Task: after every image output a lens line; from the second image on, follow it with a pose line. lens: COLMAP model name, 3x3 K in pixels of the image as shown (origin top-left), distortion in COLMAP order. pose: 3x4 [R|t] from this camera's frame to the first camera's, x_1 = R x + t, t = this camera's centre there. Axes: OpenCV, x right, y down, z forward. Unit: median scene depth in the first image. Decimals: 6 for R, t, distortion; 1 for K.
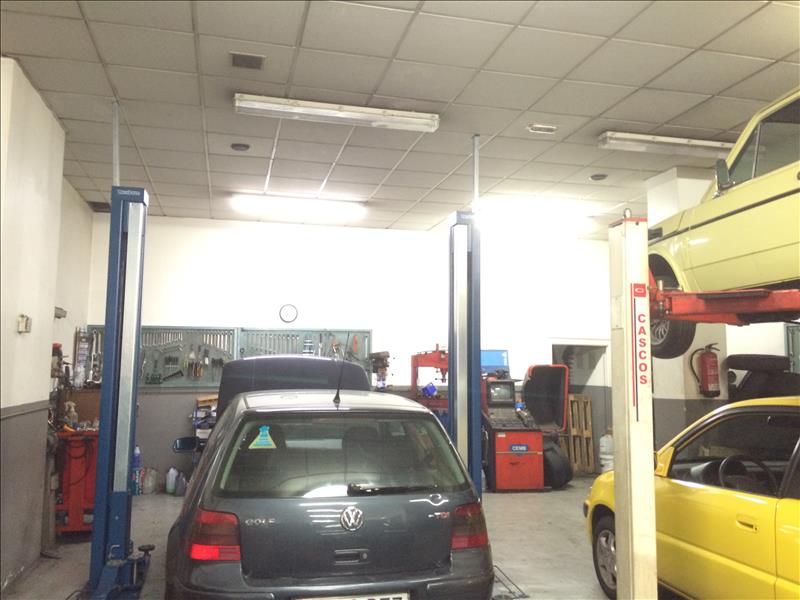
lens RADIAL K [[684.2, 0, 398.4], [0, 684.2, 296.8], [0, 0, 1]] dist [0.081519, -0.111553]
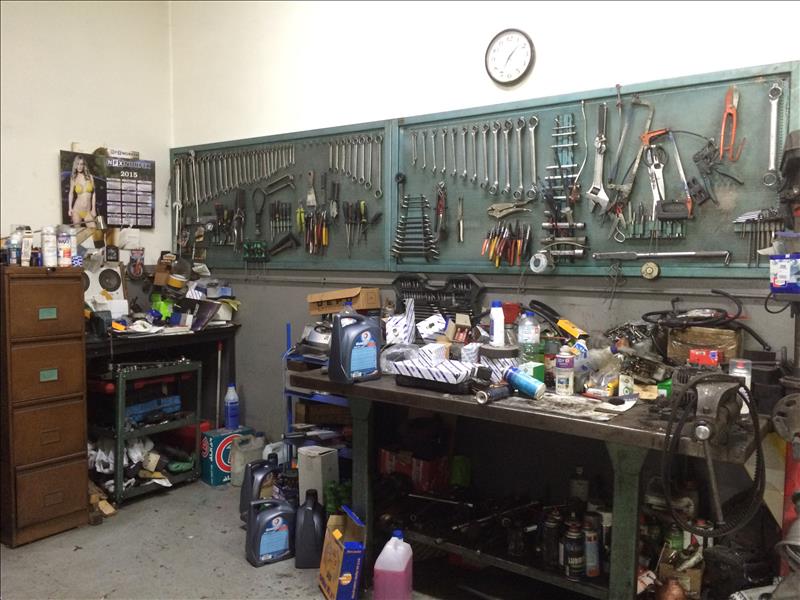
lens RADIAL K [[684.2, 0, 398.4], [0, 684.2, 296.8], [0, 0, 1]] dist [0.081519, -0.111553]
pose [[0.639426, 0.043484, -0.767622, 0.054686], [0.081794, 0.988886, 0.124152, 0.072768], [0.764490, -0.142173, 0.628762, 0.567914]]
